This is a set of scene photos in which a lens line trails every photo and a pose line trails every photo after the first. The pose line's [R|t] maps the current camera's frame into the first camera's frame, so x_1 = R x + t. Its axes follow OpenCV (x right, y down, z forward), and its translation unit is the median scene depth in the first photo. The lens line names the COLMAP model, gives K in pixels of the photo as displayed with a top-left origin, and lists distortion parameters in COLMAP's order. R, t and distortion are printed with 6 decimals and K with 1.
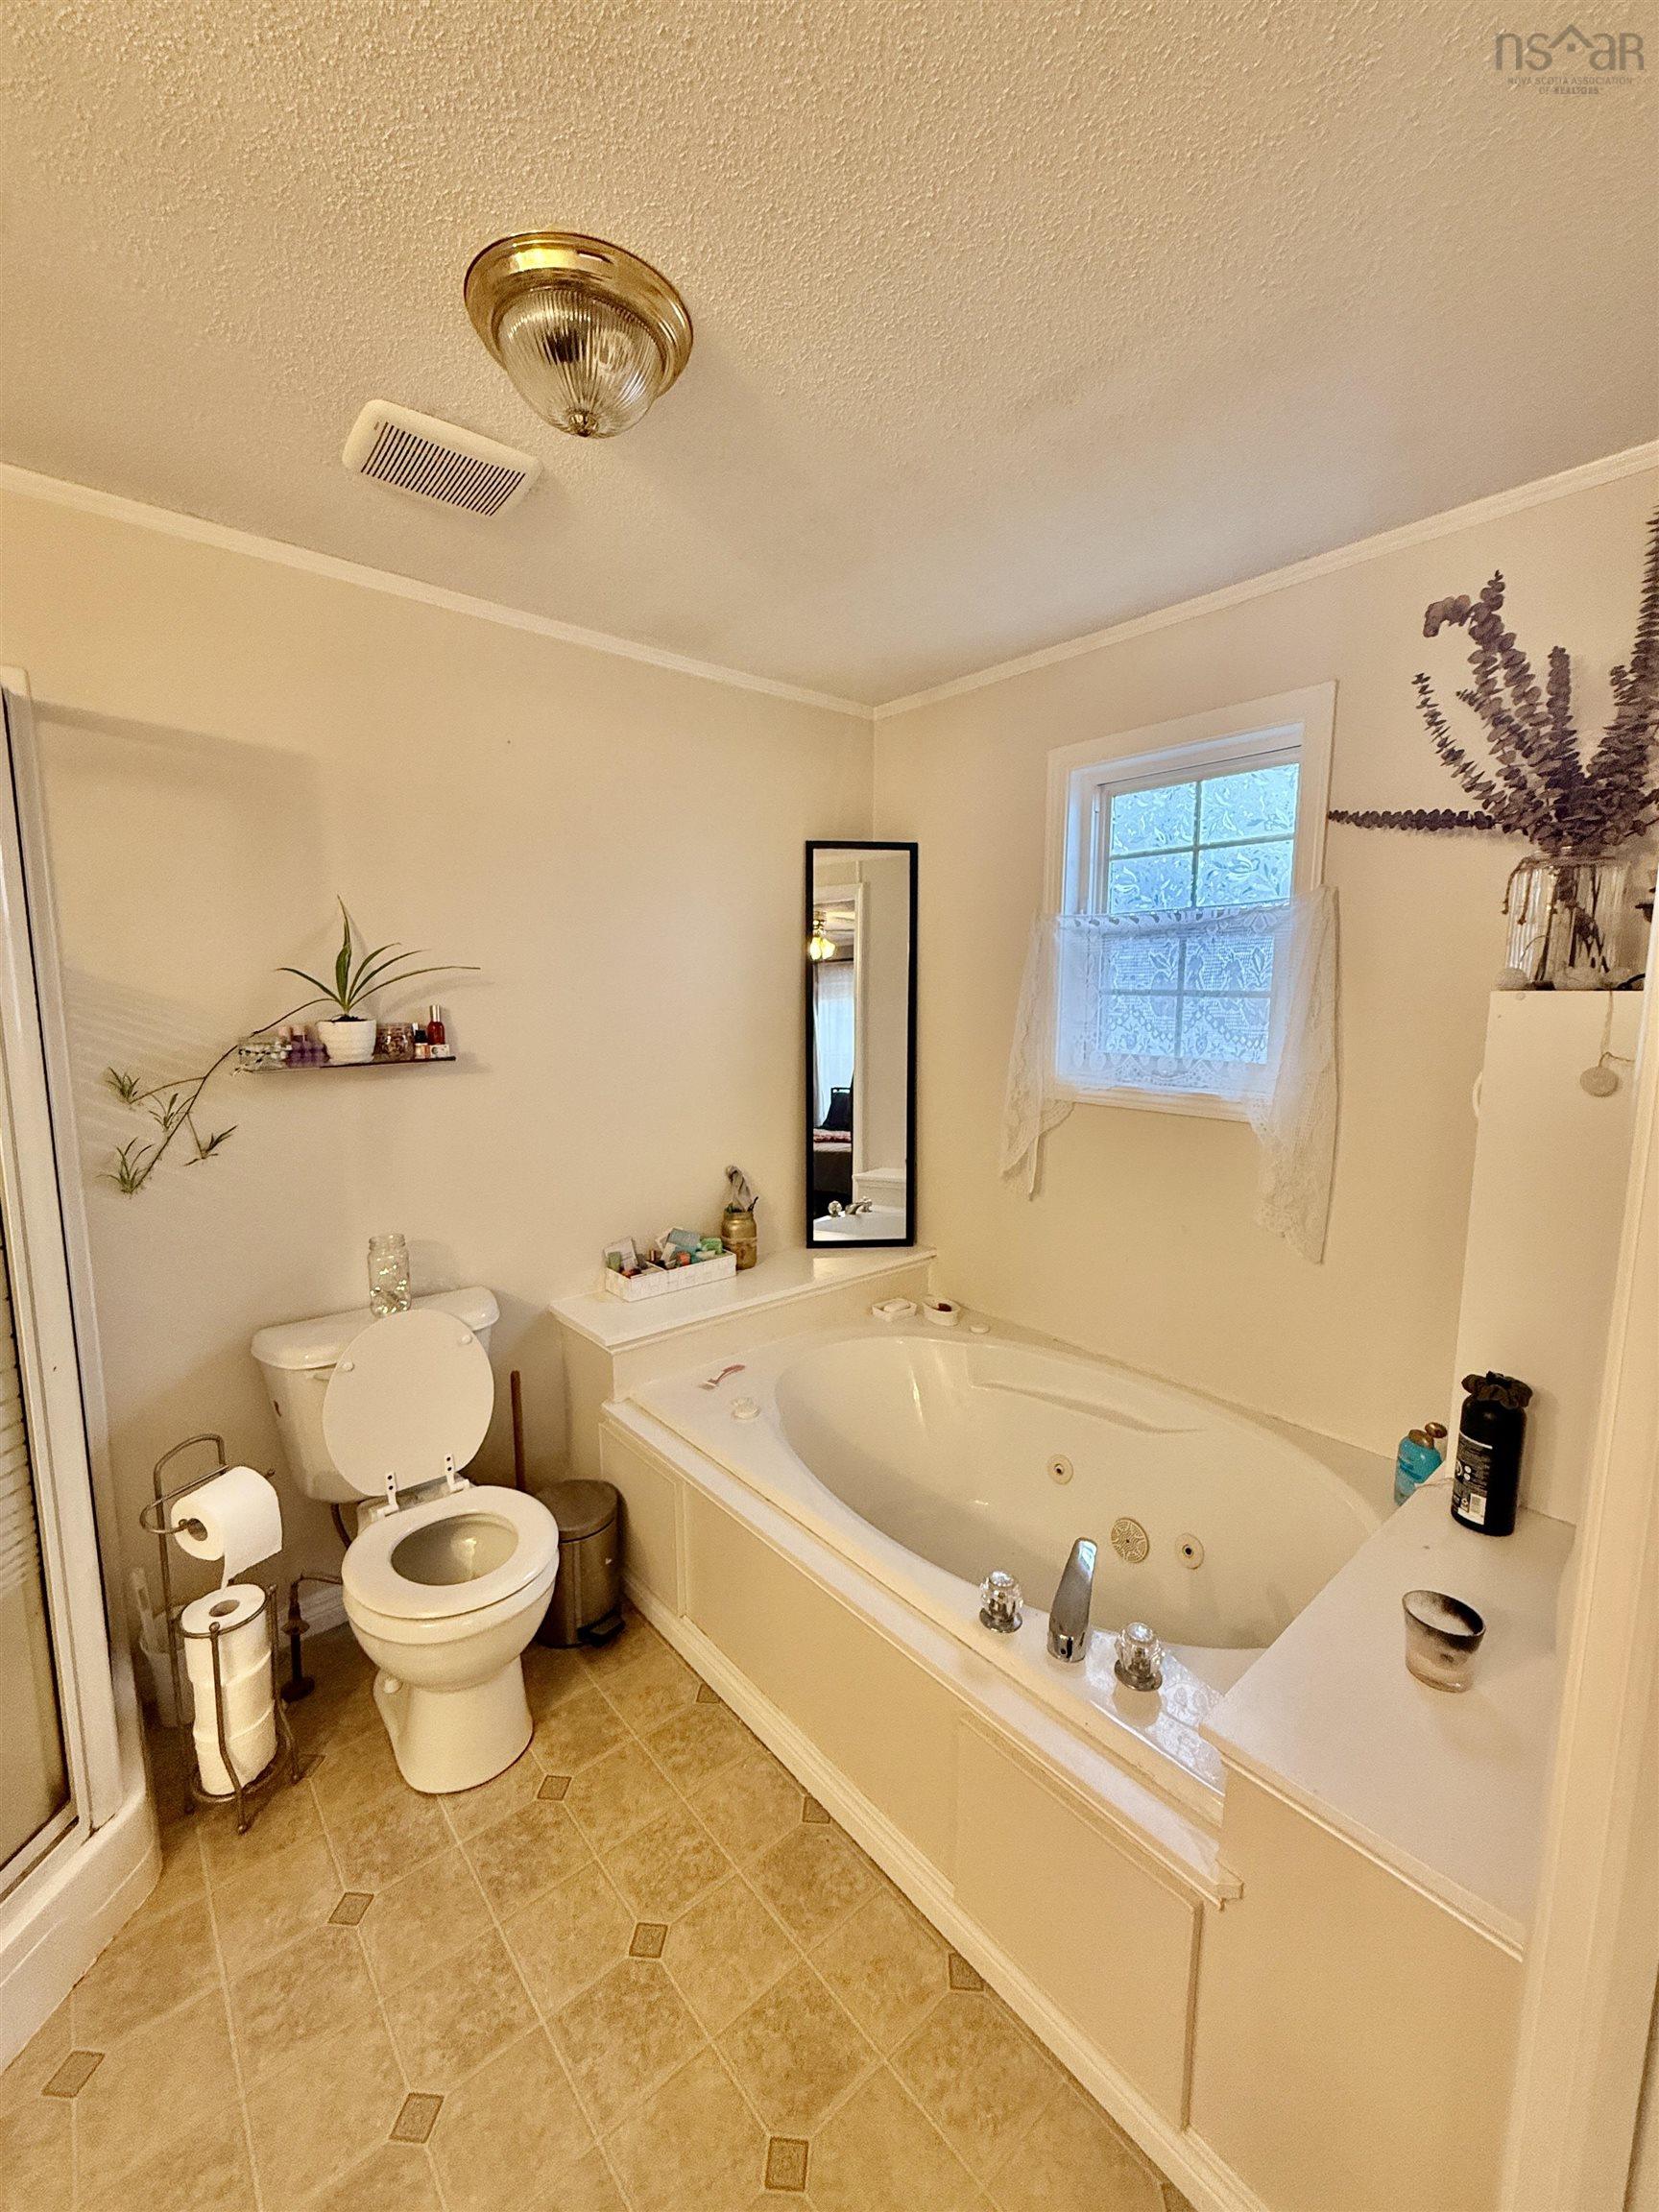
lens RADIAL K [[885.7, 0, 826.0], [0, 885.7, 1104.0], [0, 0, 1]] dist [-0.001018, -0.000133]
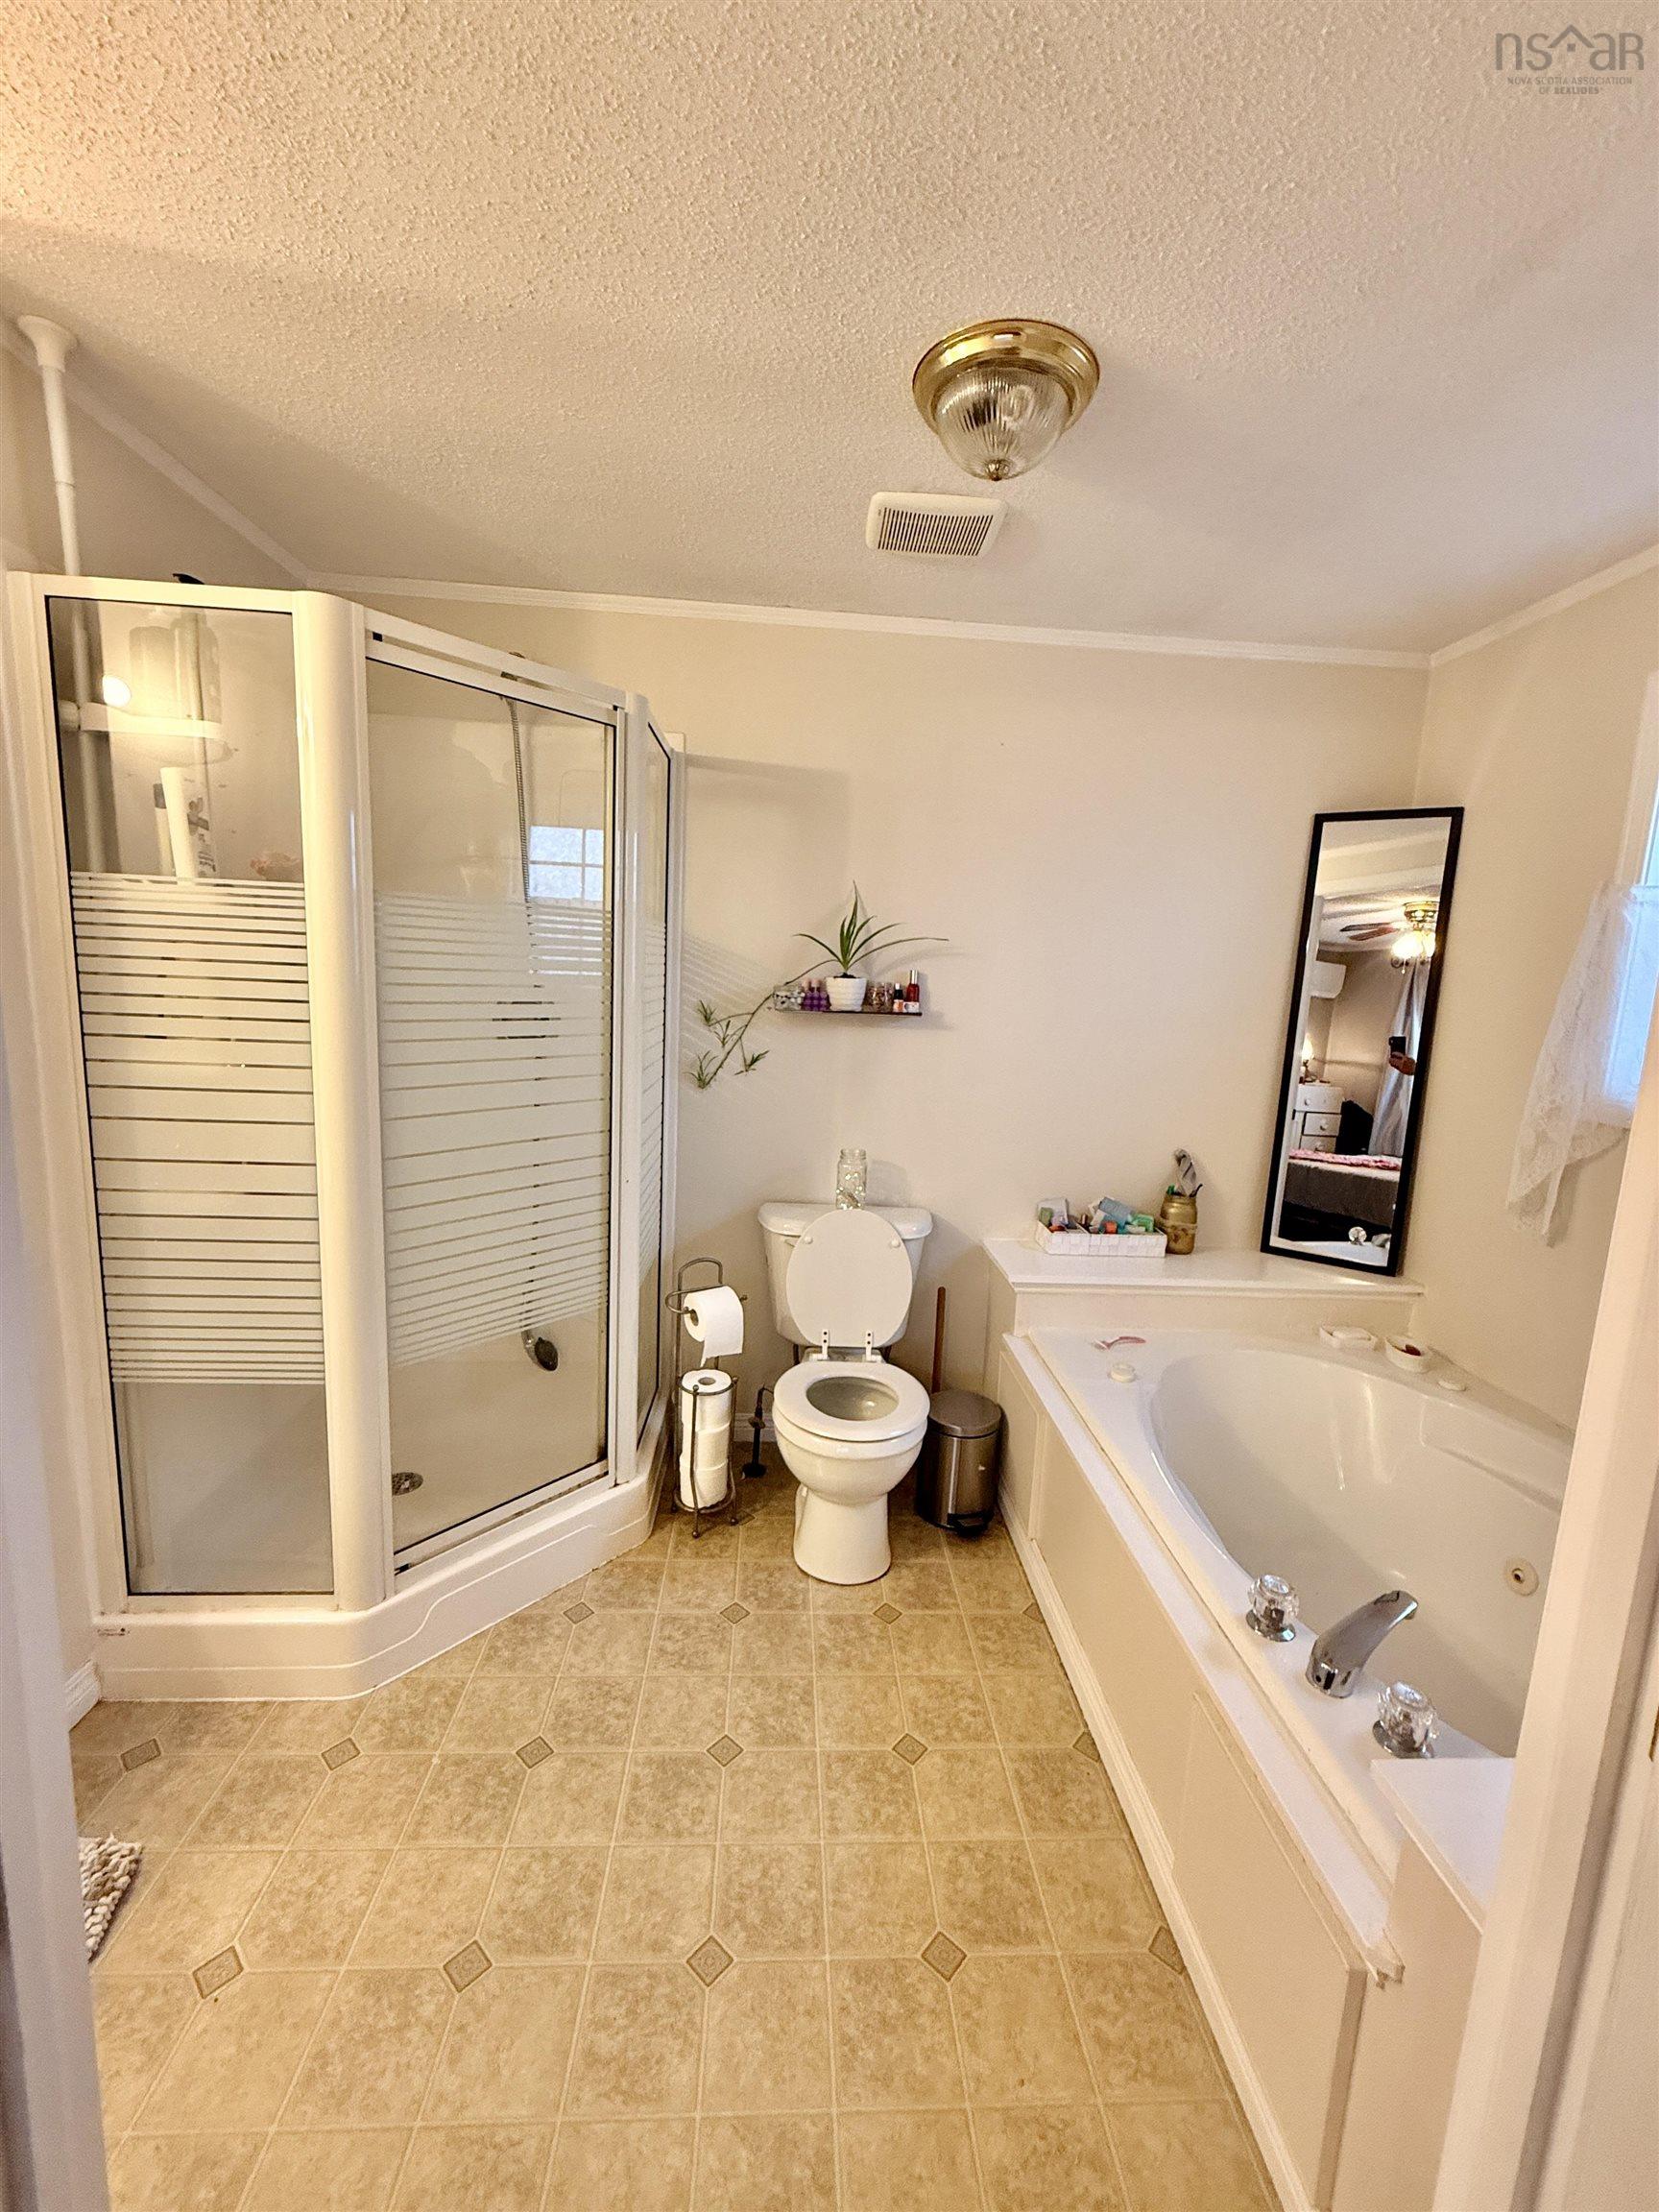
lens RADIAL K [[885.7, 0, 839.1], [0, 885.7, 1103.0], [0, 0, 1]] dist [-0.001018, -0.000133]
pose [[0.798468, 0.121581, -0.589633, 0.255437], [-0.122131, 0.991743, 0.039107, 0.040963], [0.589519, 0.040787, 0.806724, -0.039127]]
